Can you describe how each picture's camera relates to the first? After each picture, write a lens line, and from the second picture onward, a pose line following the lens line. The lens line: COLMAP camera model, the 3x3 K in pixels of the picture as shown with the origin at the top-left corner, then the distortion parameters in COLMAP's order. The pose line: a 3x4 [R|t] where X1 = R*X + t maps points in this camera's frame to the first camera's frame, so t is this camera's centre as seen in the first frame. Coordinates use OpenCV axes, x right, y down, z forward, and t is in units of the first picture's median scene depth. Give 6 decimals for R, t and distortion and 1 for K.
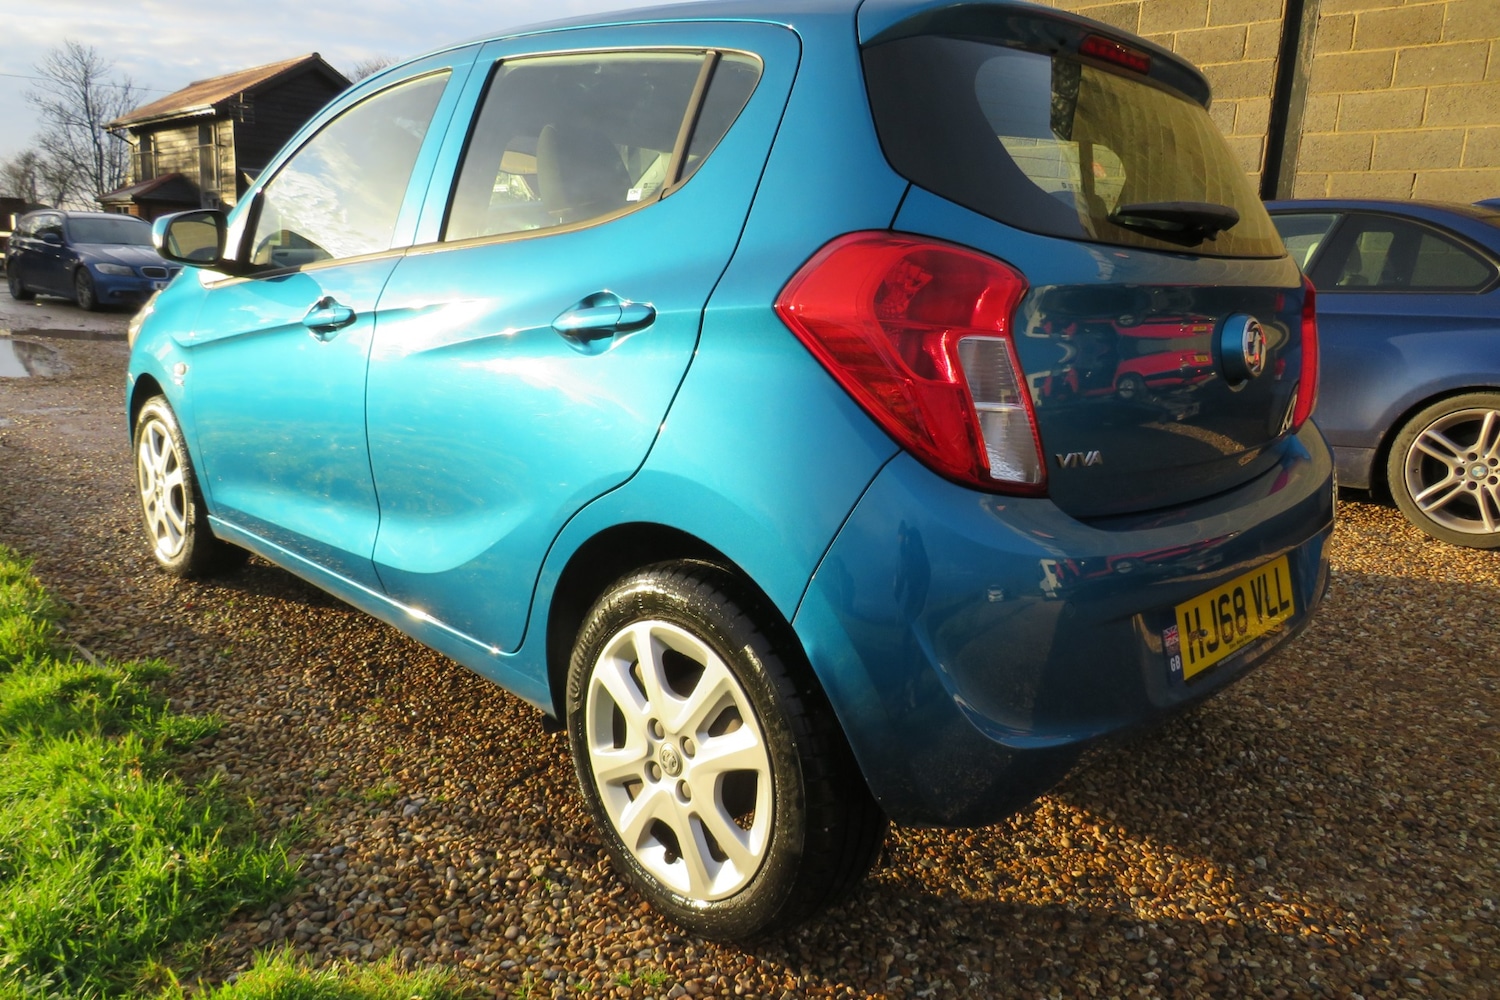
lens RADIAL K [[836.1, 0, 853.8], [0, 836.1, 540.2], [0, 0, 1]] dist [-0.005626, -0.001591]
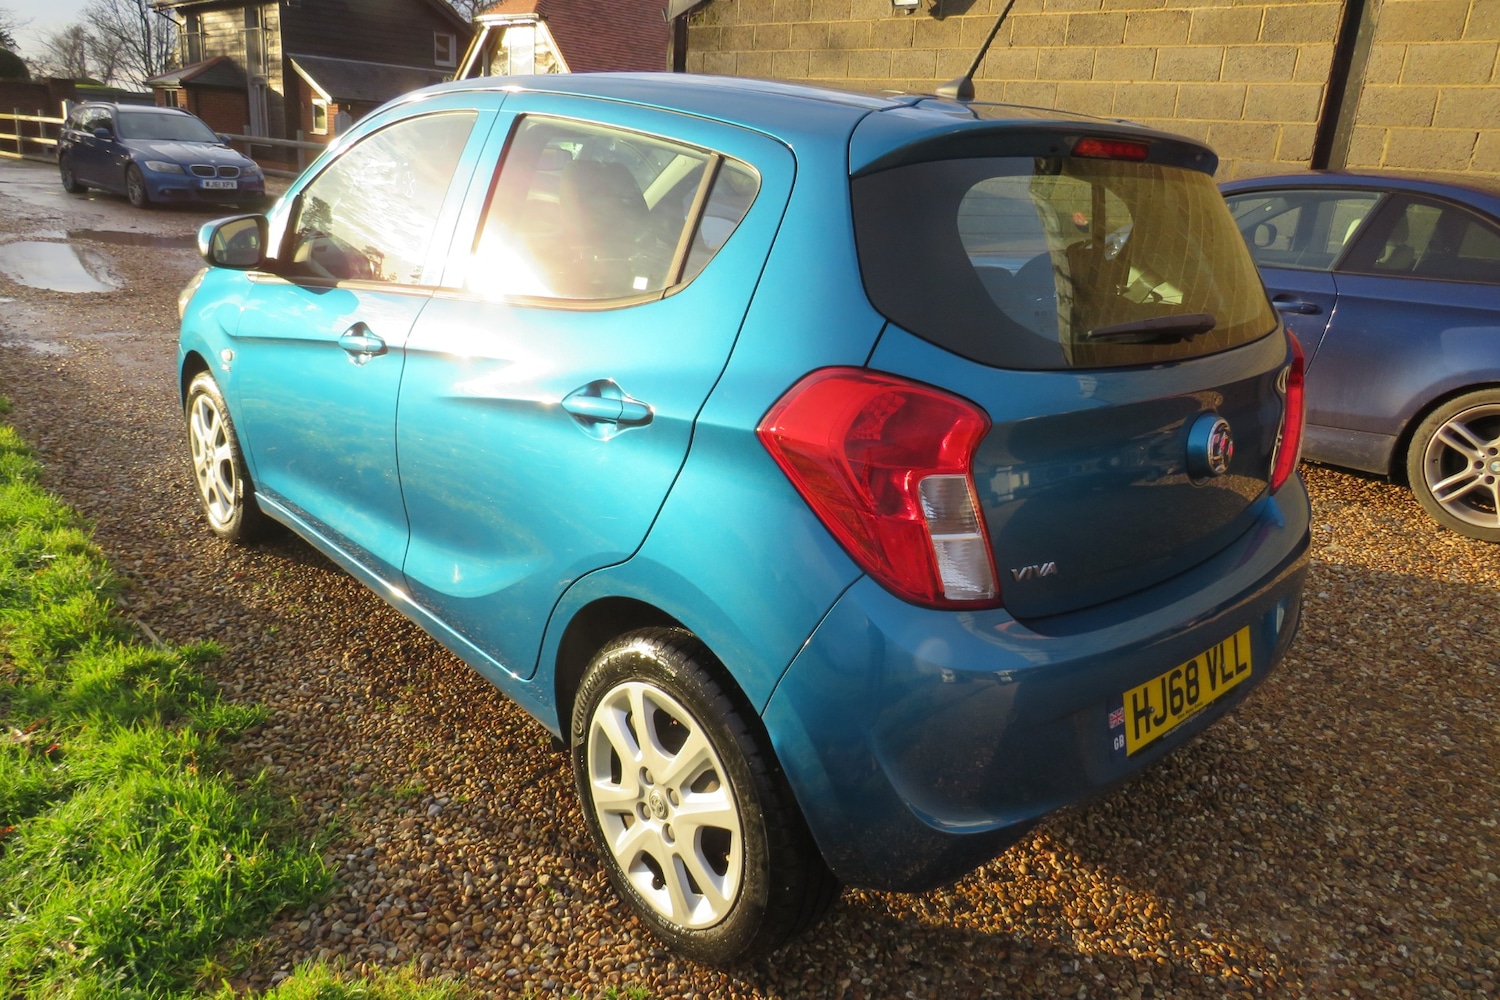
lens RADIAL K [[855.8, 0, 888.7], [0, 855.8, 466.2], [0, 0, 1]] dist [-0.007862, 0.000656]
pose [[0.998568, 0.047755, -0.024130, 0.080523], [-0.045740, 0.995896, 0.078090, -0.248520], [0.027760, -0.076875, 0.996654, -0.084784]]
